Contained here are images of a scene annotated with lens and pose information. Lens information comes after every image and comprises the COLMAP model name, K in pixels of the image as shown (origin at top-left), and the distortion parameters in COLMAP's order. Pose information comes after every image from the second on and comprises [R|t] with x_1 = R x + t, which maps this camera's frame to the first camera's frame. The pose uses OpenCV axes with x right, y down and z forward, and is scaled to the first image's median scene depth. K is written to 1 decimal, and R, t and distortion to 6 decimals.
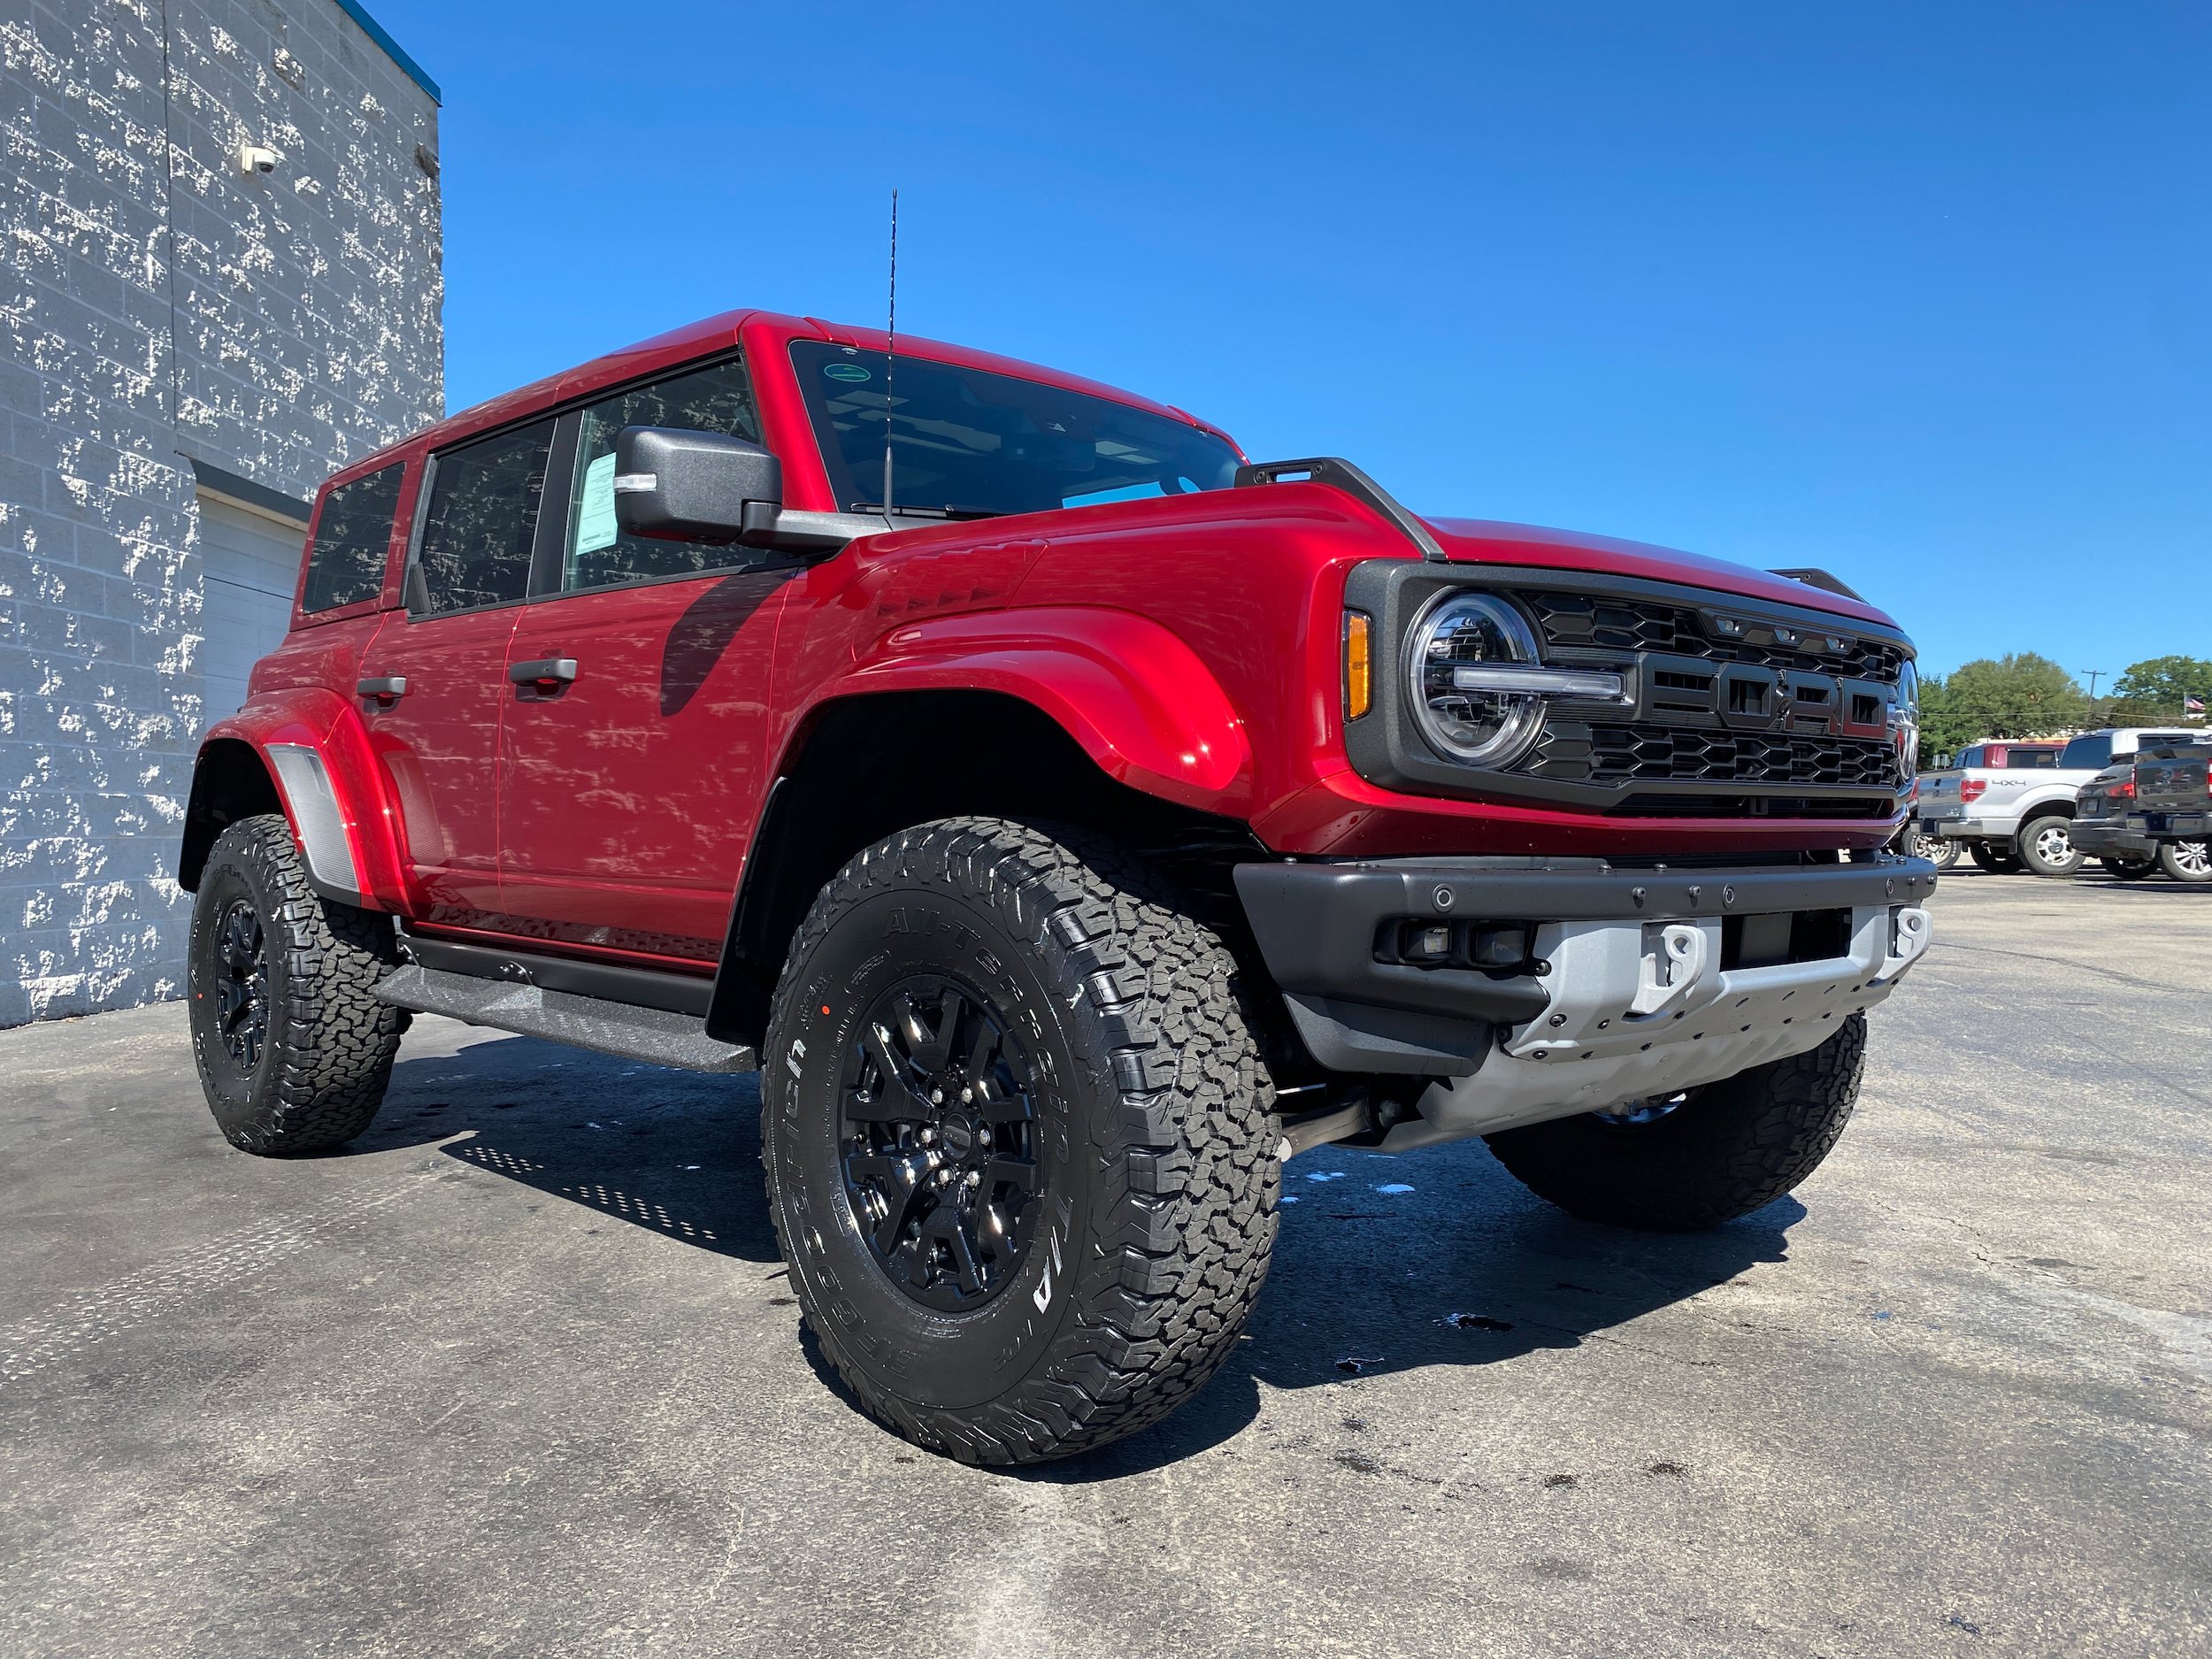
lens RADIAL K [[1683.8, 0, 1104.5], [0, 1683.8, 850.5], [0, 0, 1]] dist [0.013056, -0.005806]
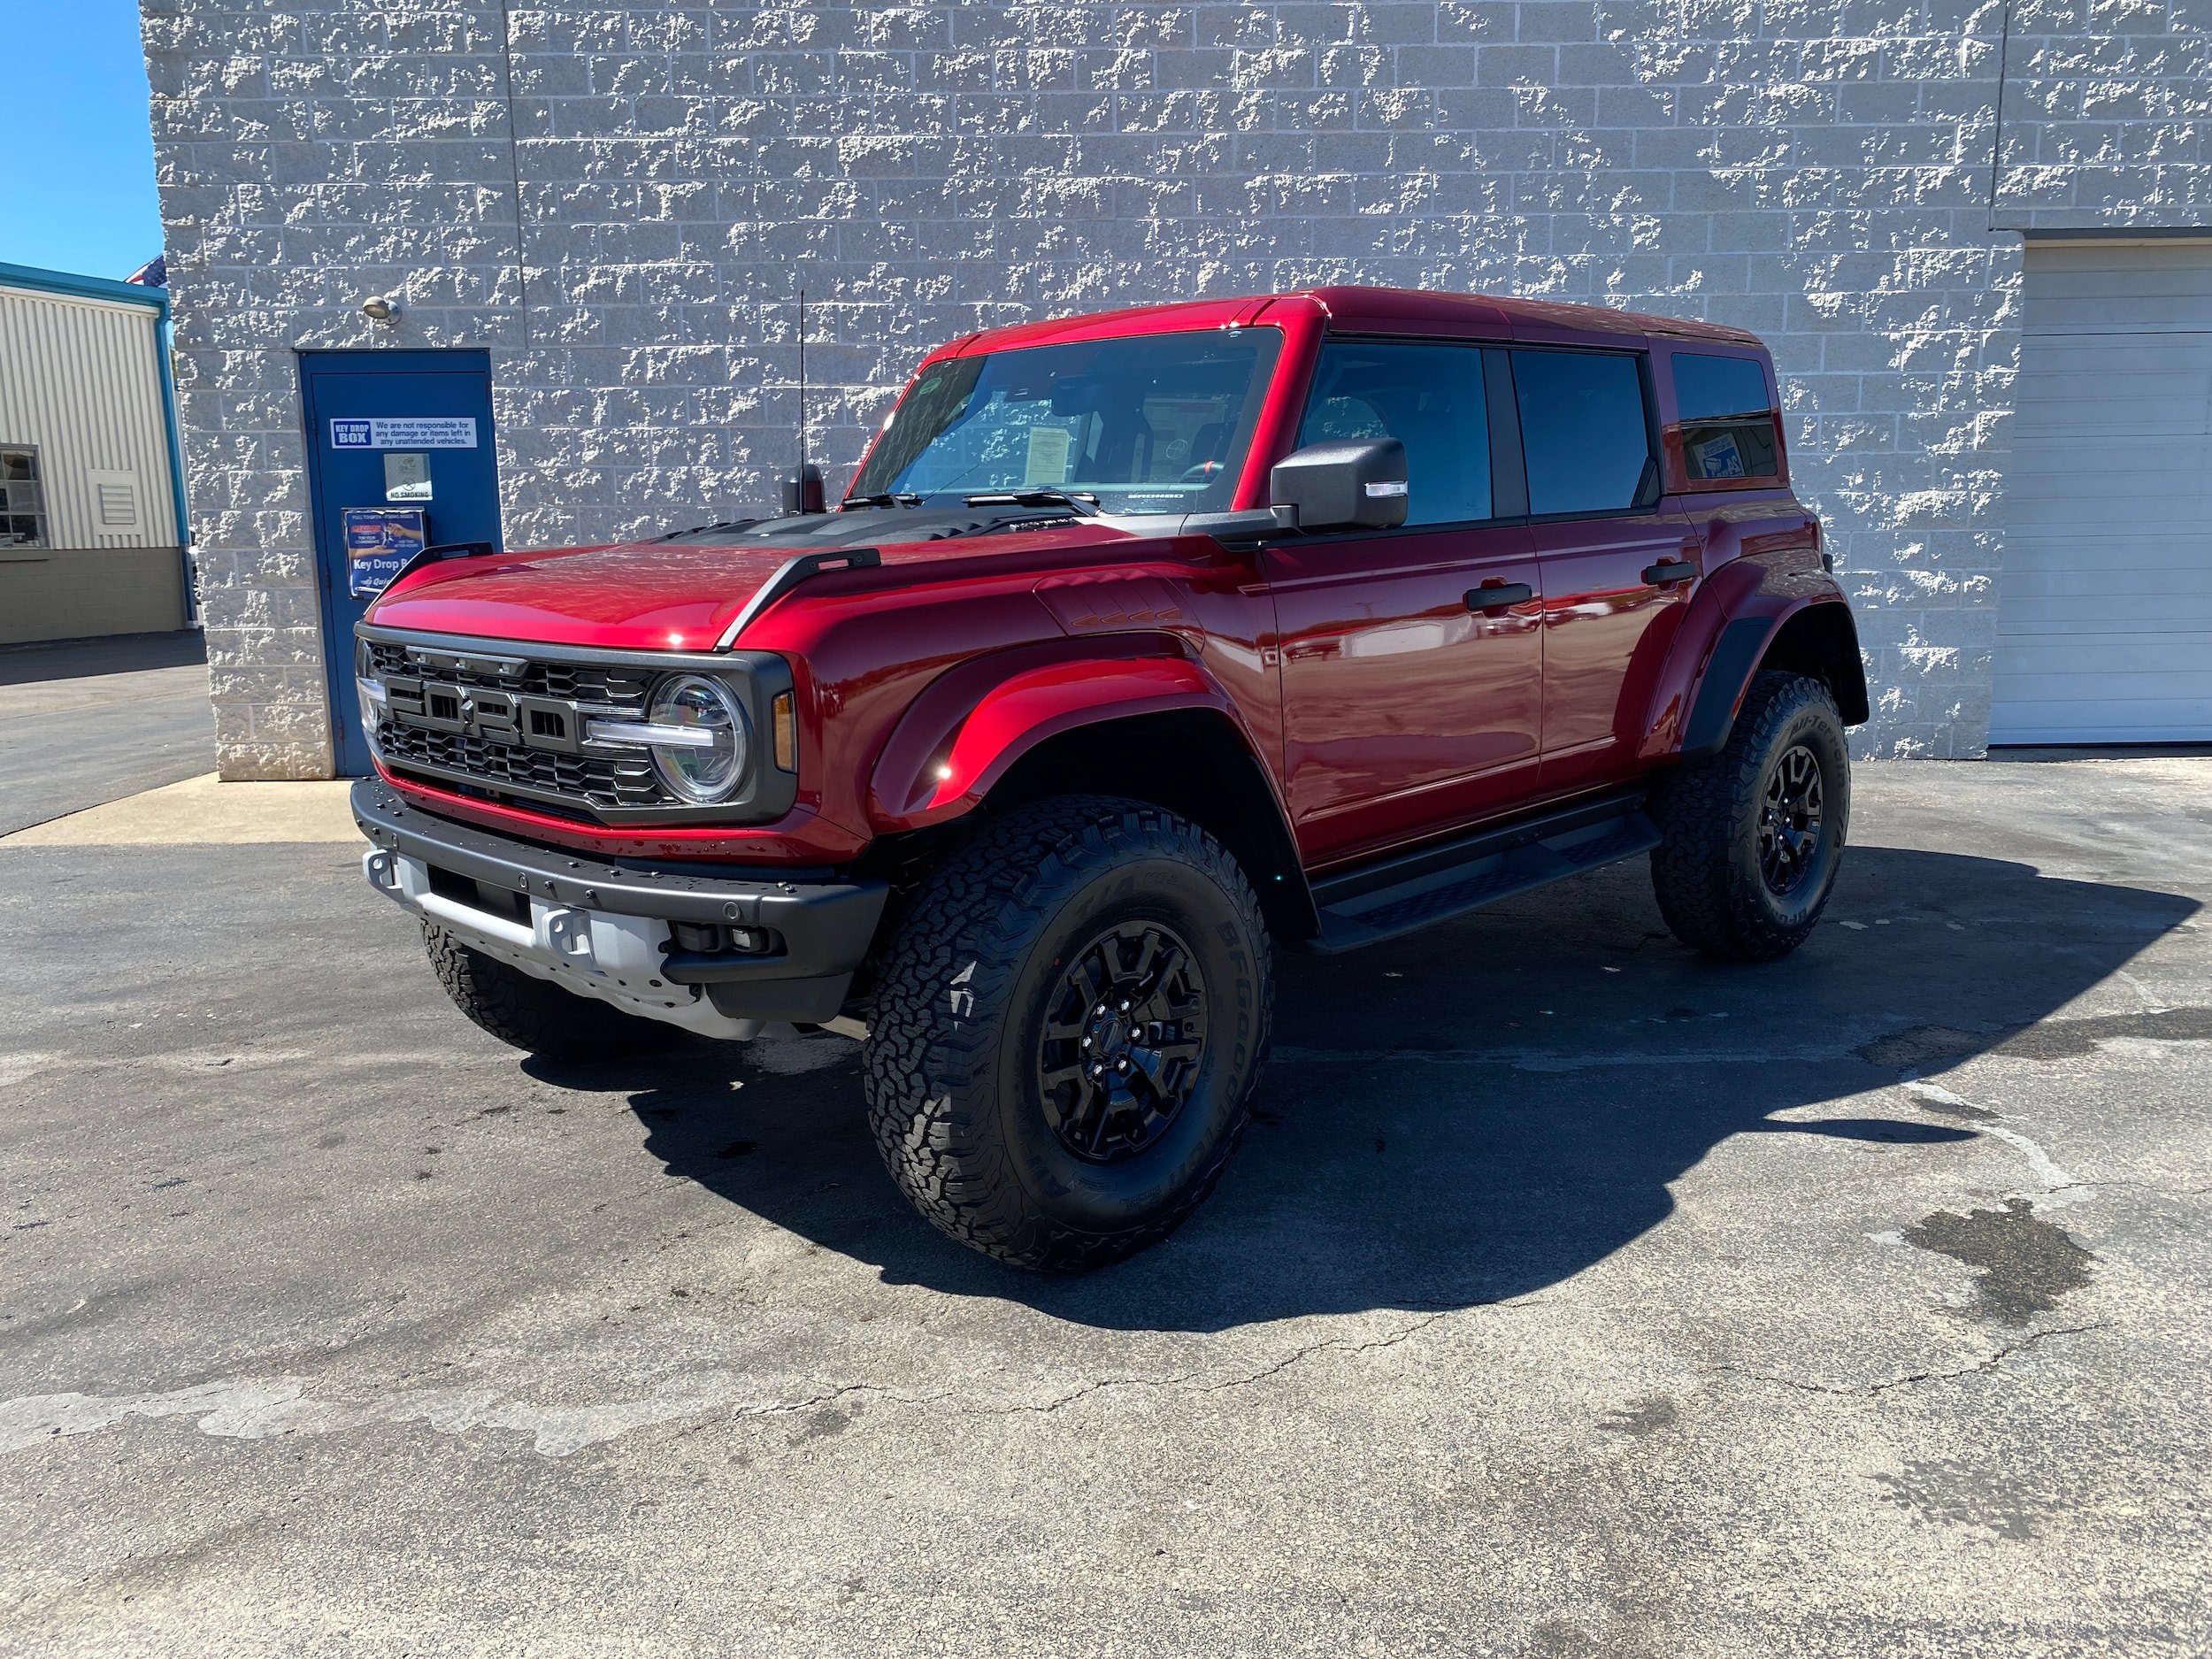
lens RADIAL K [[1684.3, 0, 1105.2], [0, 1684.3, 822.4], [0, 0, 1]] dist [0.008274, -0.000619]
pose [[0.029267, 0.187532, -0.981822, 0.581211], [-0.001142, 0.982249, 0.187580, -0.085273], [0.999571, -0.004368, 0.028961, 0.495439]]
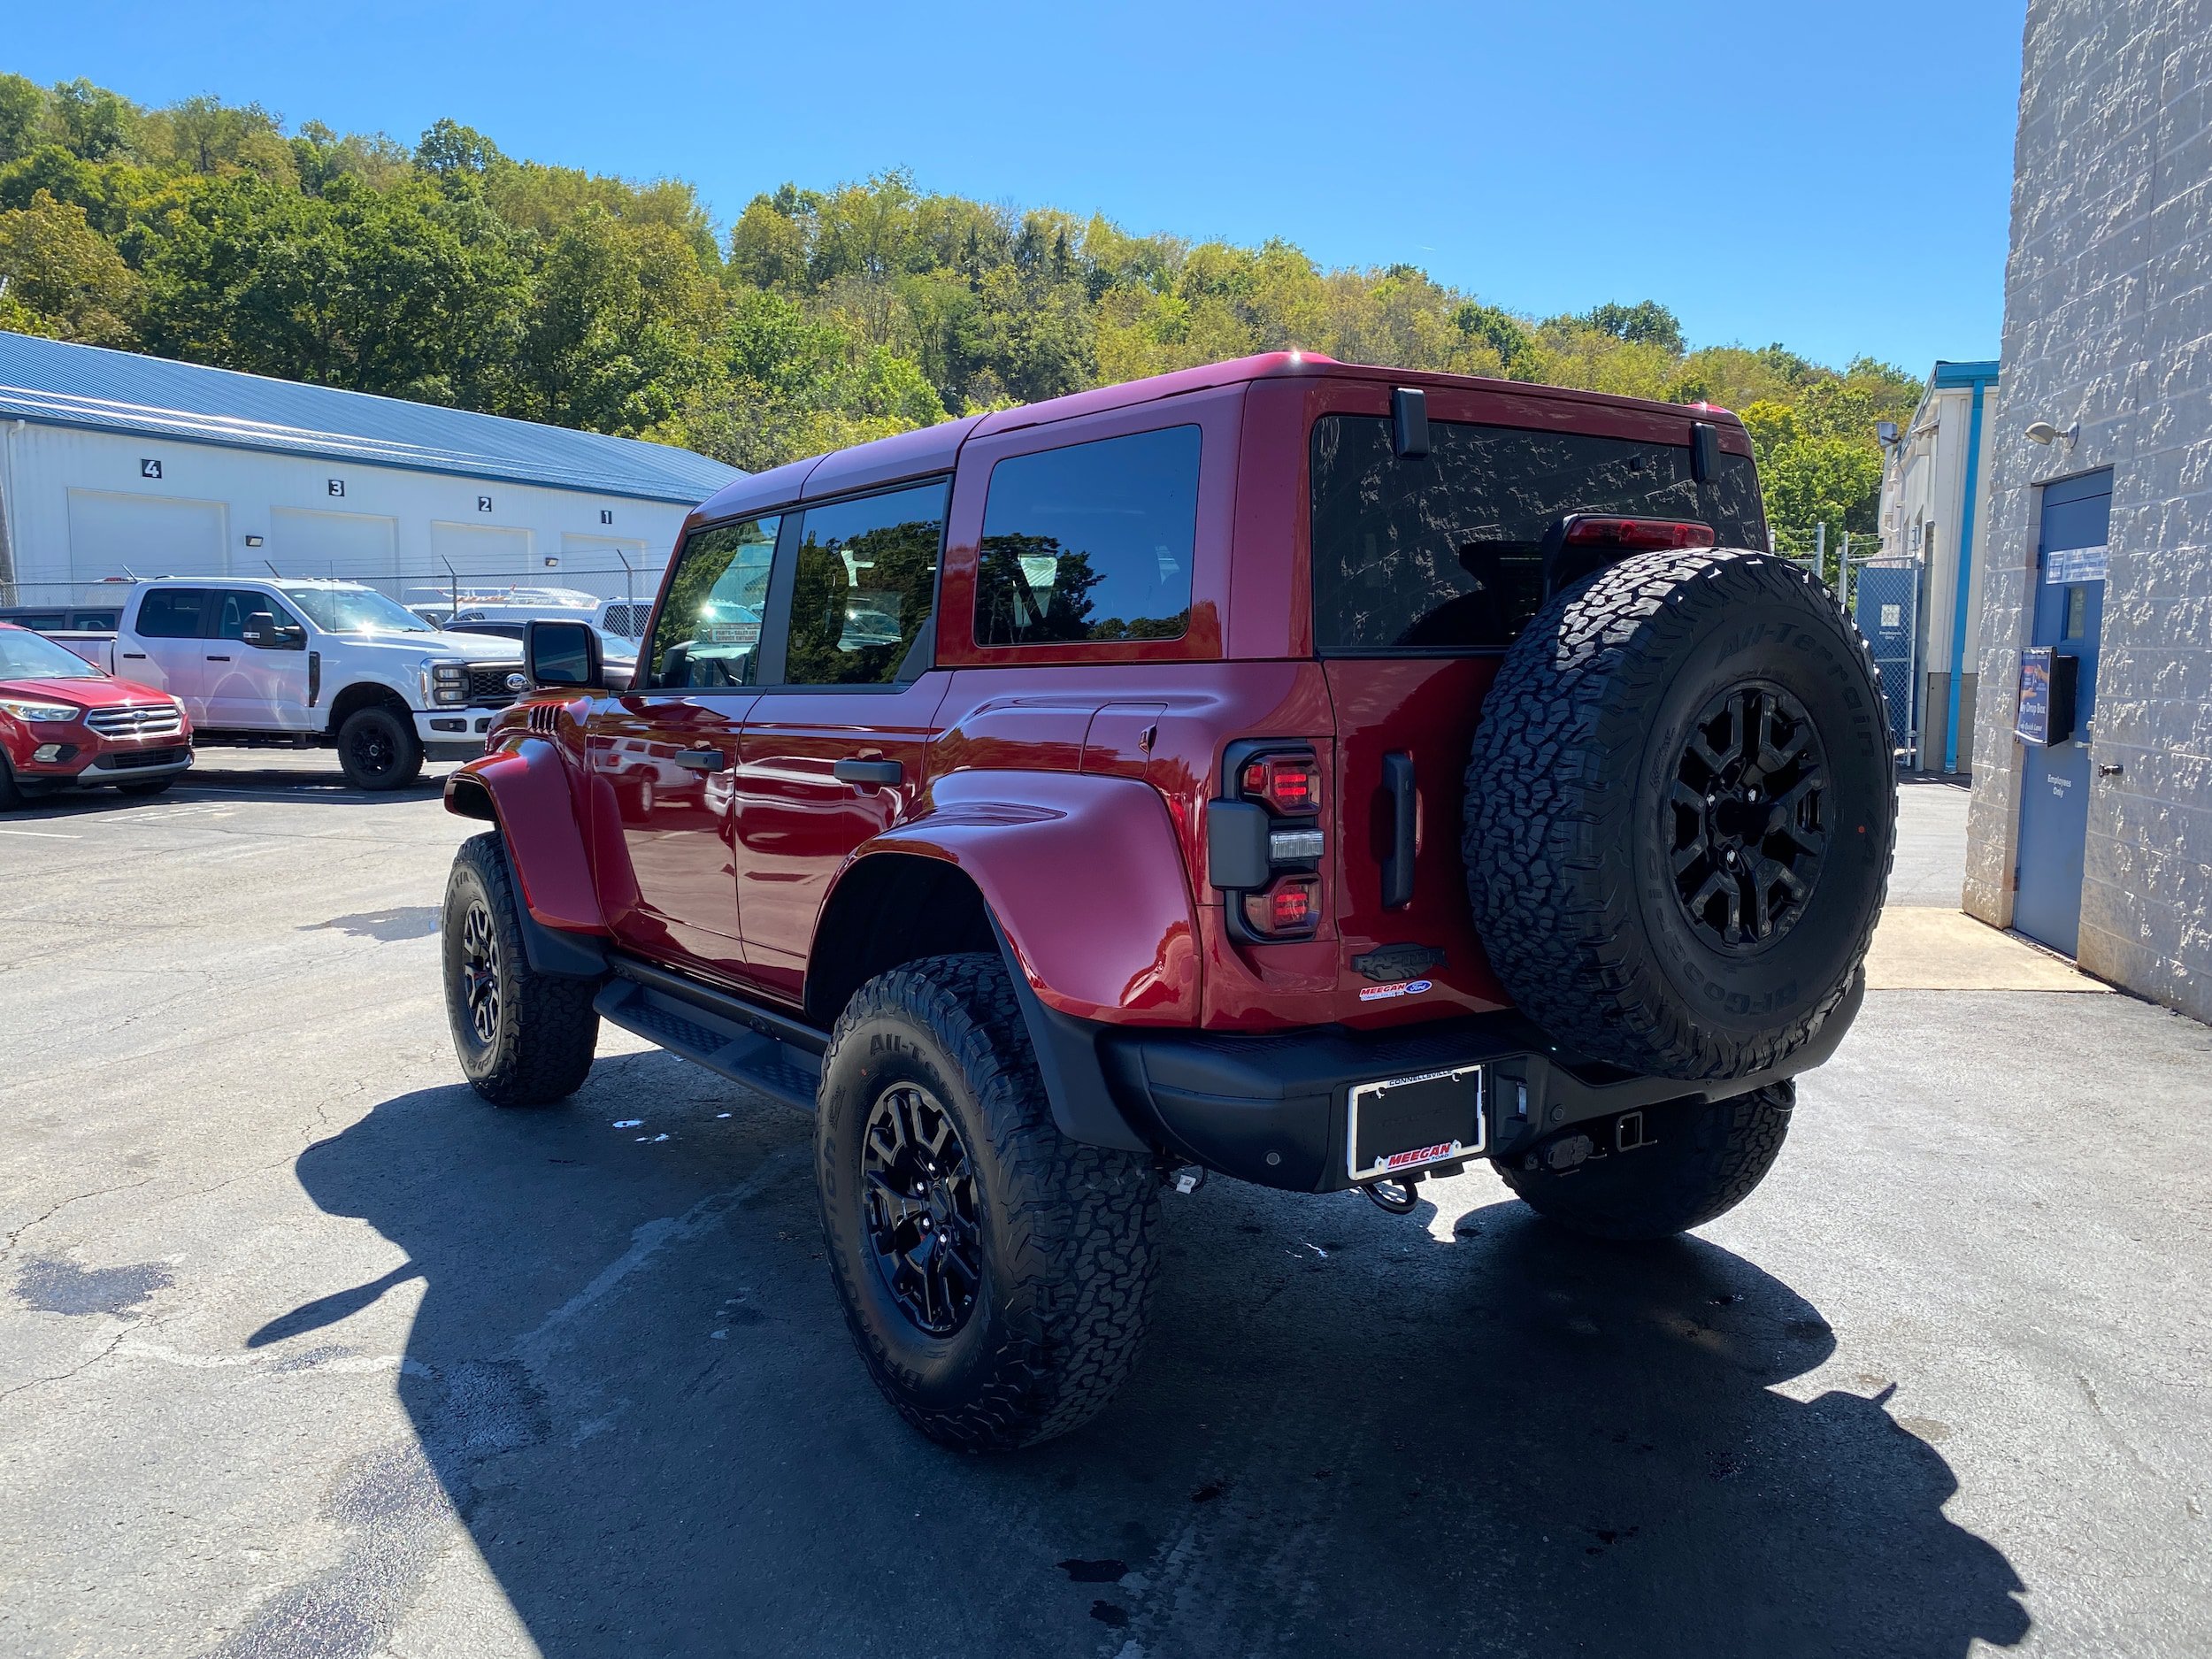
lens RADIAL K [[1715.9, 0, 1109.1], [0, 1715.9, 785.8], [0, 0, 1]] dist [0.009925, -0.002520]
pose [[-0.988638, -0.003457, 0.150280, -0.216450], [0.010520, 0.995693, 0.092112, -0.097980], [-0.149951, 0.092646, -0.984343, 1.209848]]
